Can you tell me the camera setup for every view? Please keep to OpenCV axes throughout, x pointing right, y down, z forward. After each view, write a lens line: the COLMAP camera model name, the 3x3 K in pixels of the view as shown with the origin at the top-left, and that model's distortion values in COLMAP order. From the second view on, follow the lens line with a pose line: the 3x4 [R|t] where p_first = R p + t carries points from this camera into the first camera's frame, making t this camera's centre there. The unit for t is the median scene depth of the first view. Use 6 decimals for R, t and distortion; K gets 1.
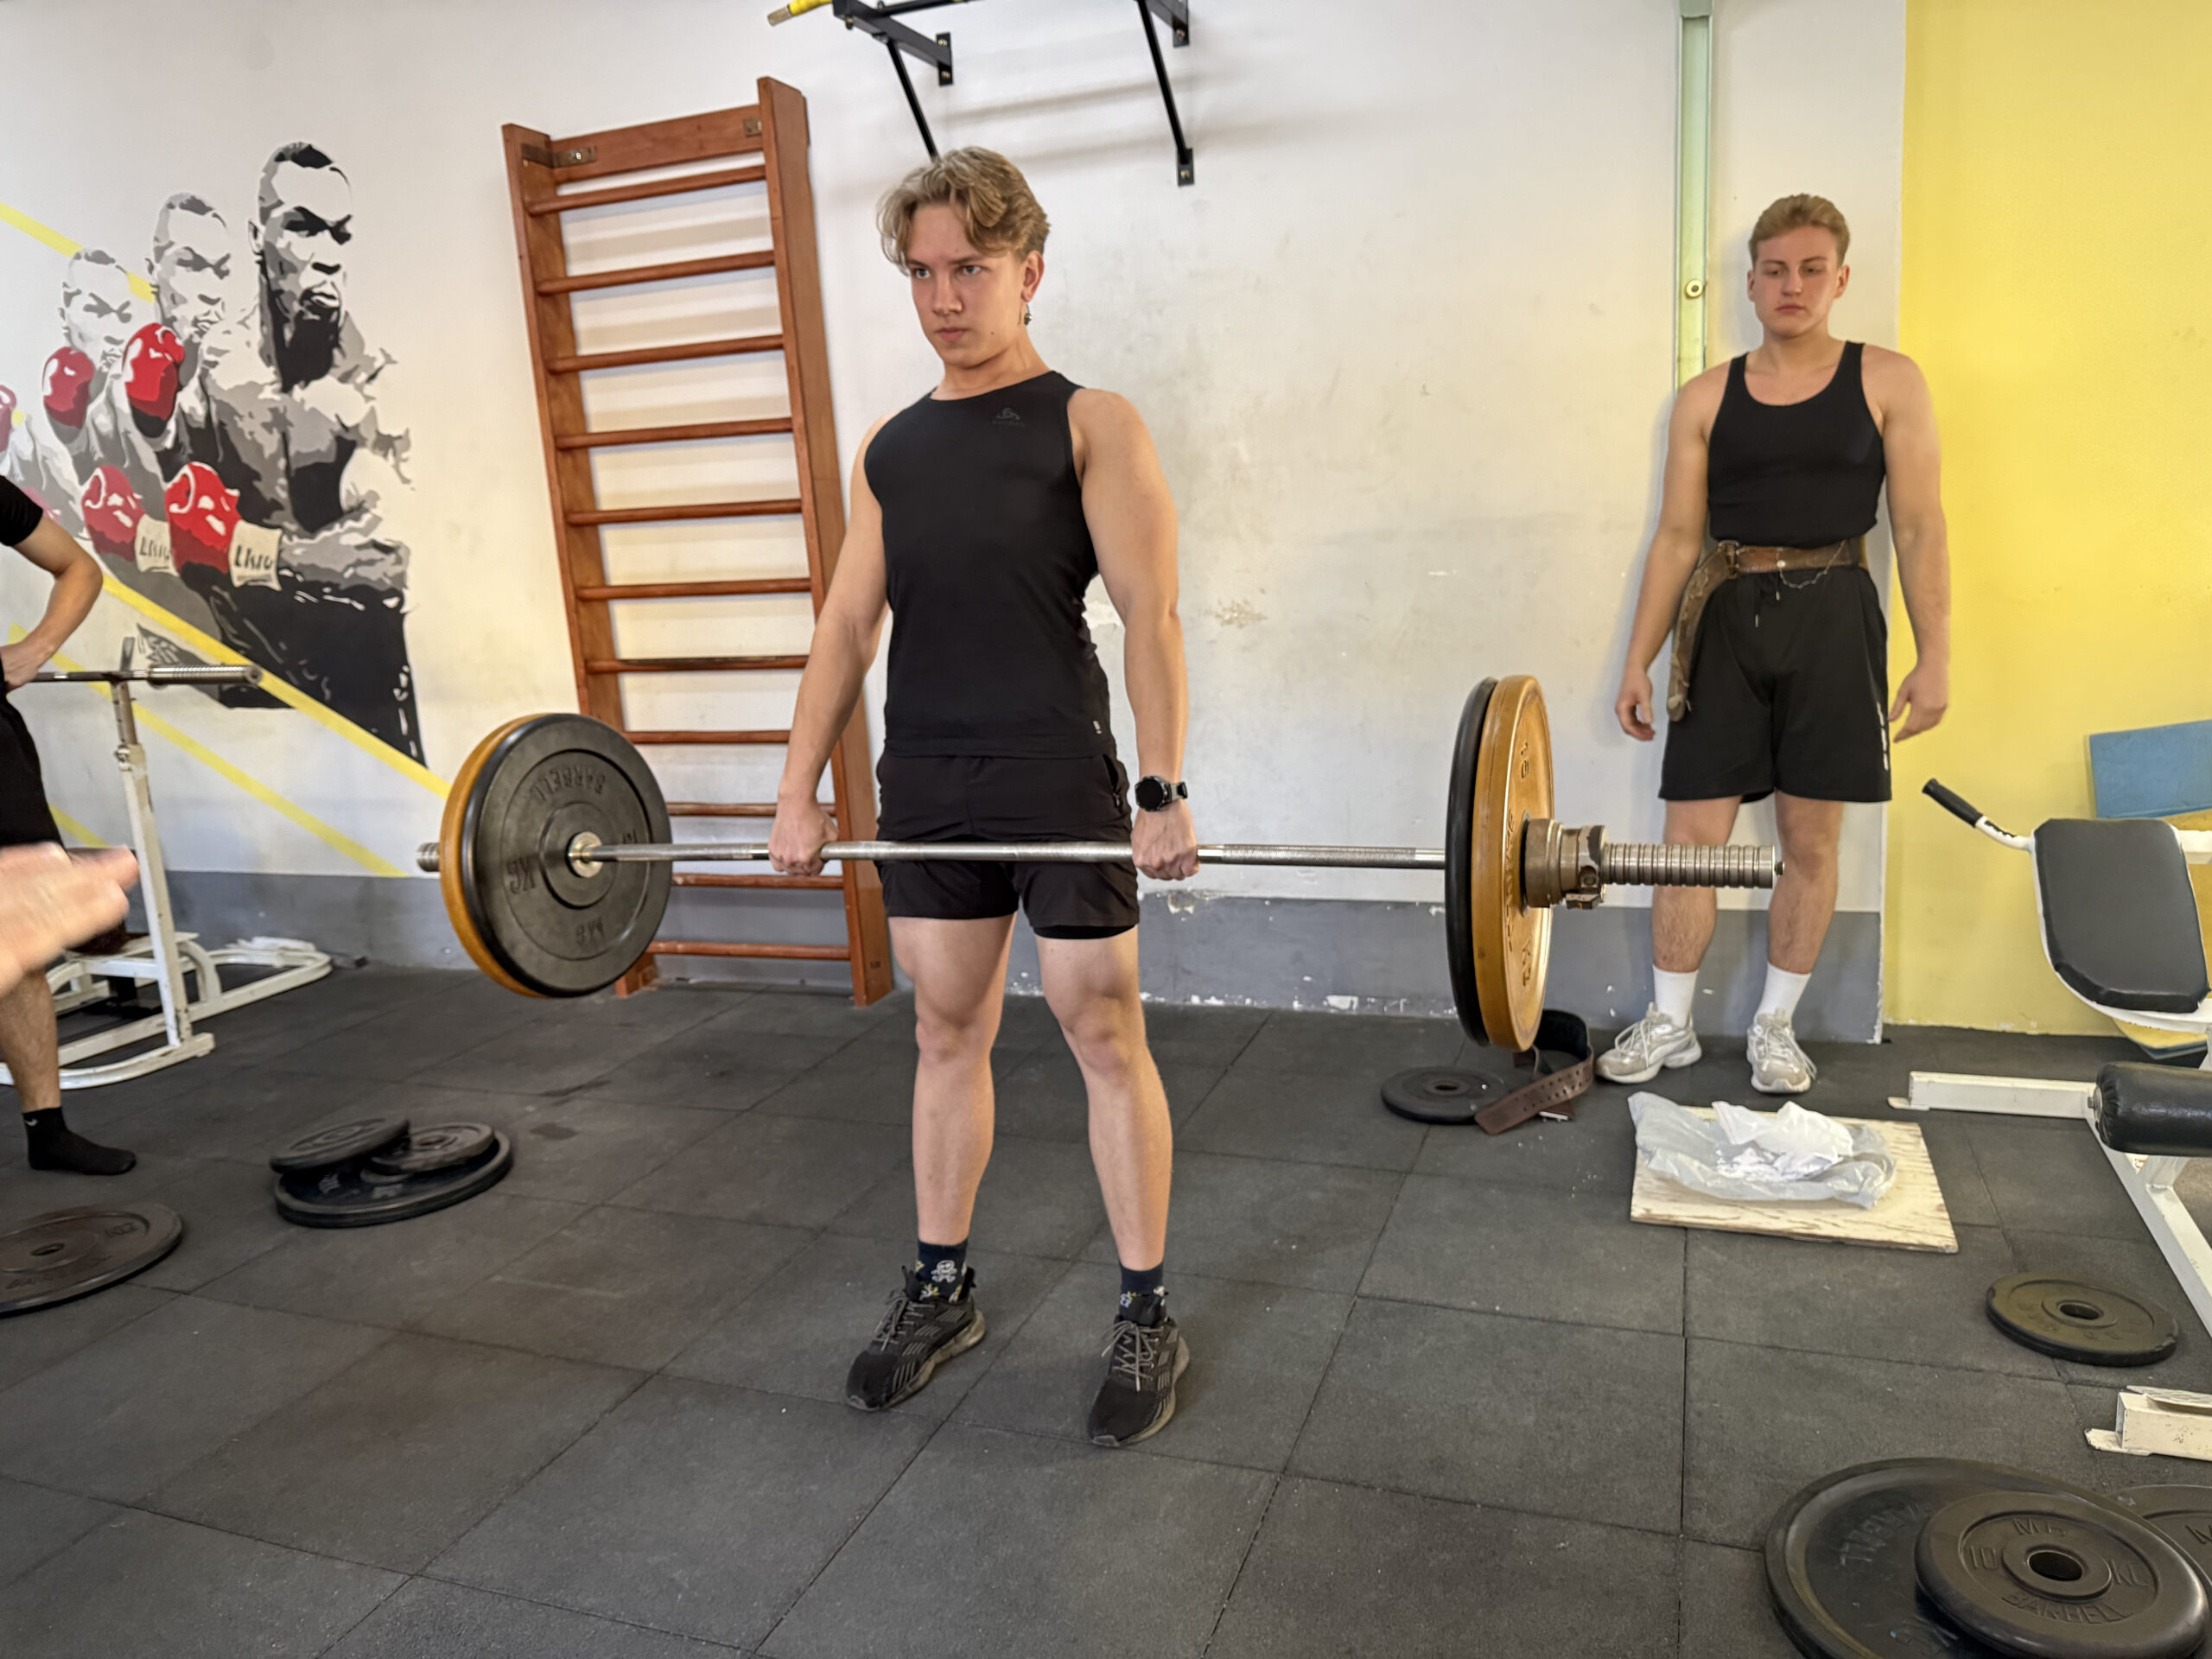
lens RADIAL K [[1568.1, 0, 1110.3], [0, 1568.1, 834.7], [0, 0, 1]] dist [0.006537, -0.017909]
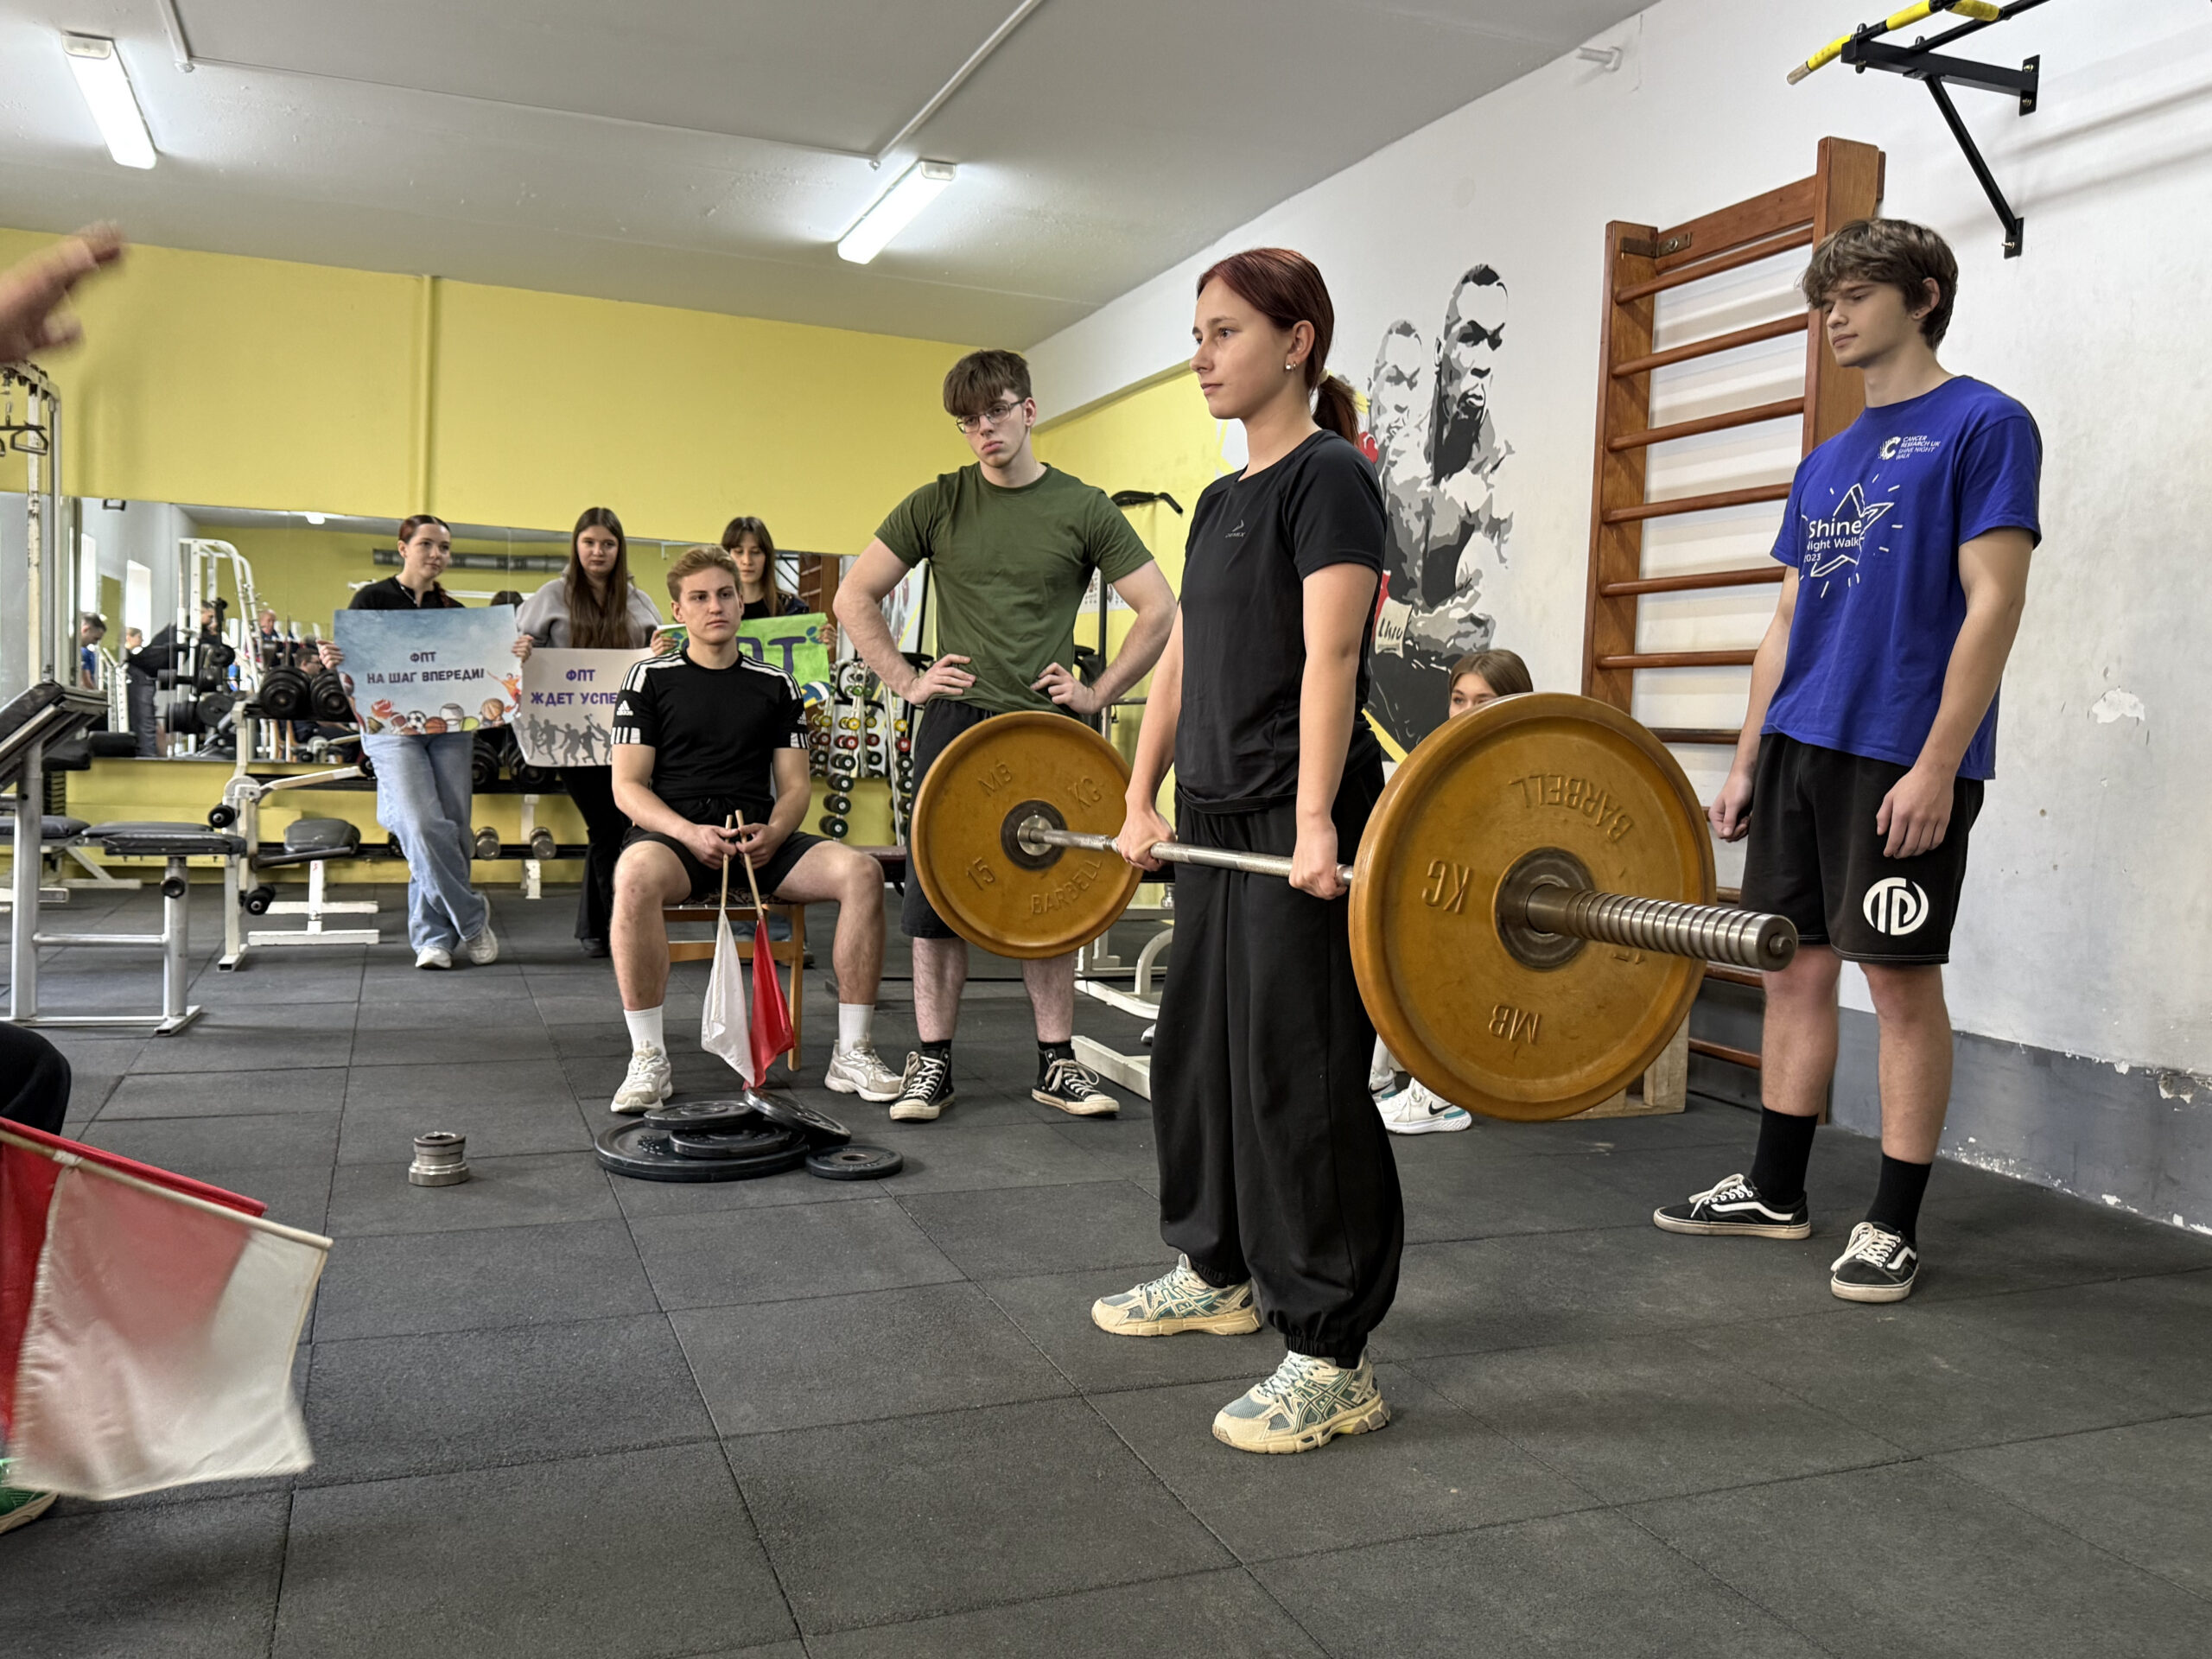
lens RADIAL K [[1744.0, 0, 1062.8], [0, 1744.0, 848.9], [0, 0, 1]] dist [0.071173, -0.127145]
pose [[0.647861, 0.132170, -0.750205, 0.301521], [-0.218198, 0.975765, -0.016523, 0.057909], [0.729839, 0.174398, 0.660999, 0.012312]]
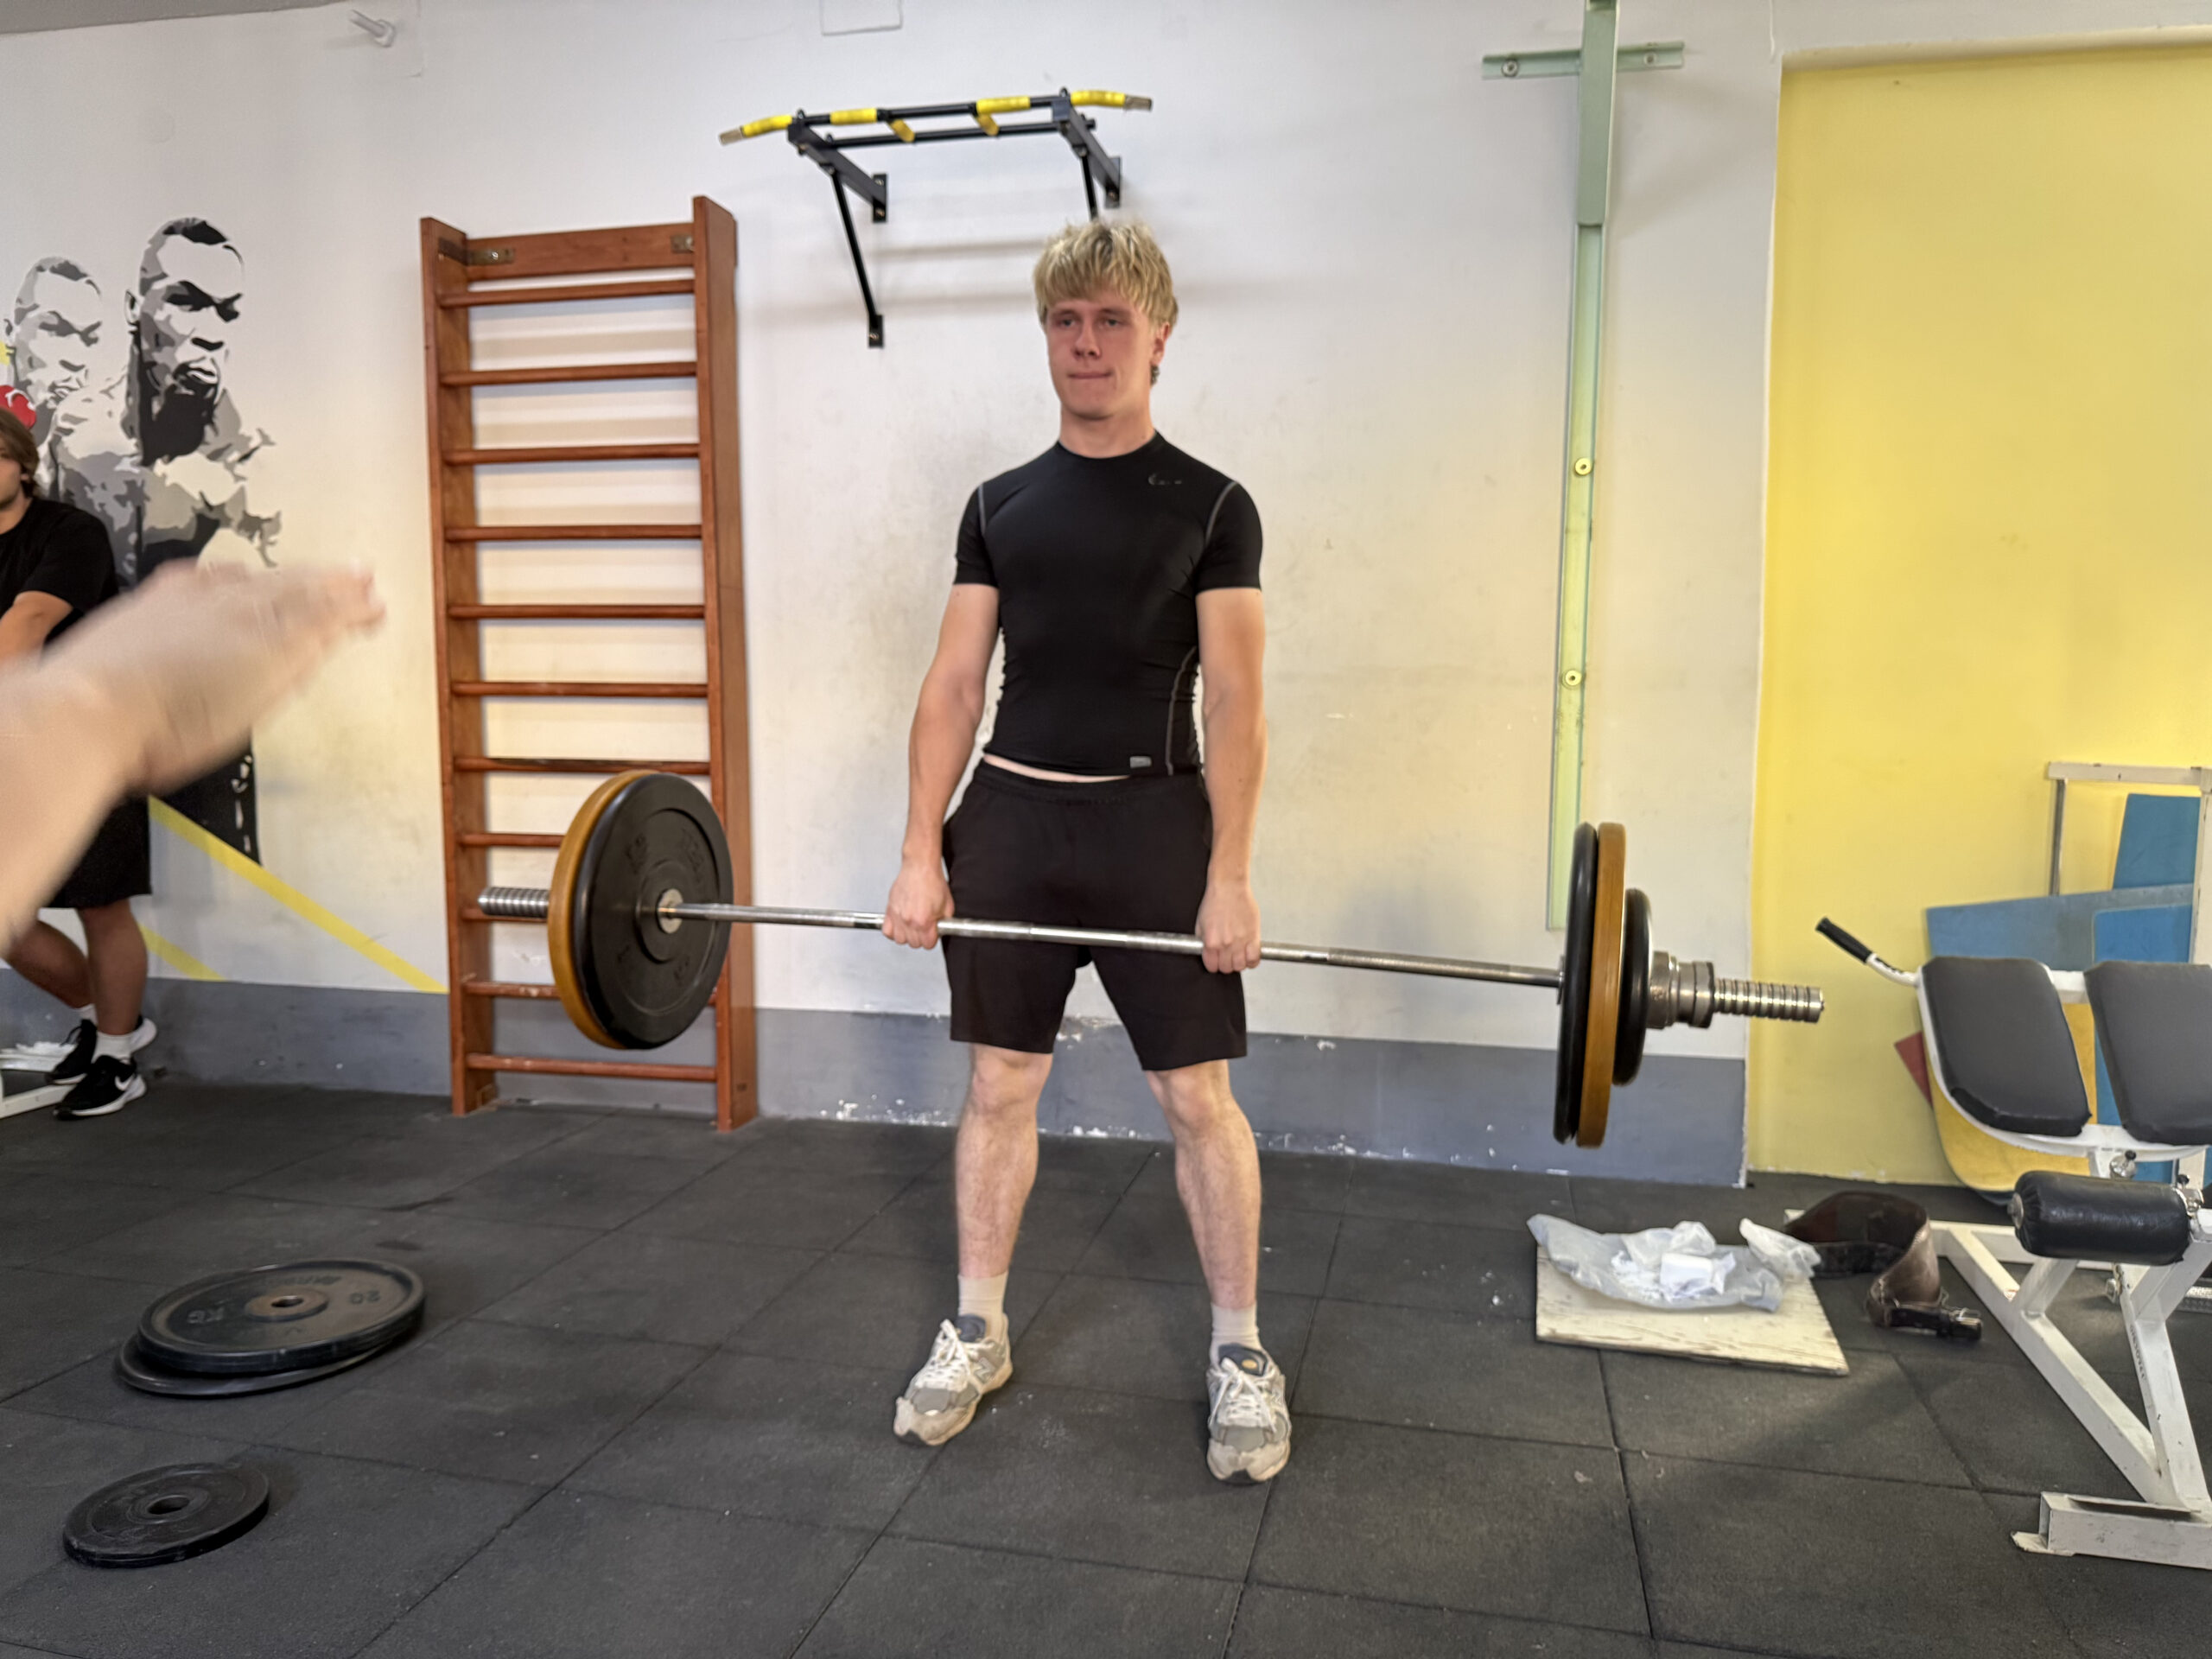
lens RADIAL K [[1568.1, 0, 1094.6], [0, 1568.1, 844.9], [0, 0, 1]] dist [0.006537, -0.017909]
pose [[0.990843, 0.053174, 0.124109, -0.061951], [-0.039358, 0.993015, -0.111234, 0.033199], [-0.129157, 0.105331, 0.986014, 0.006413]]
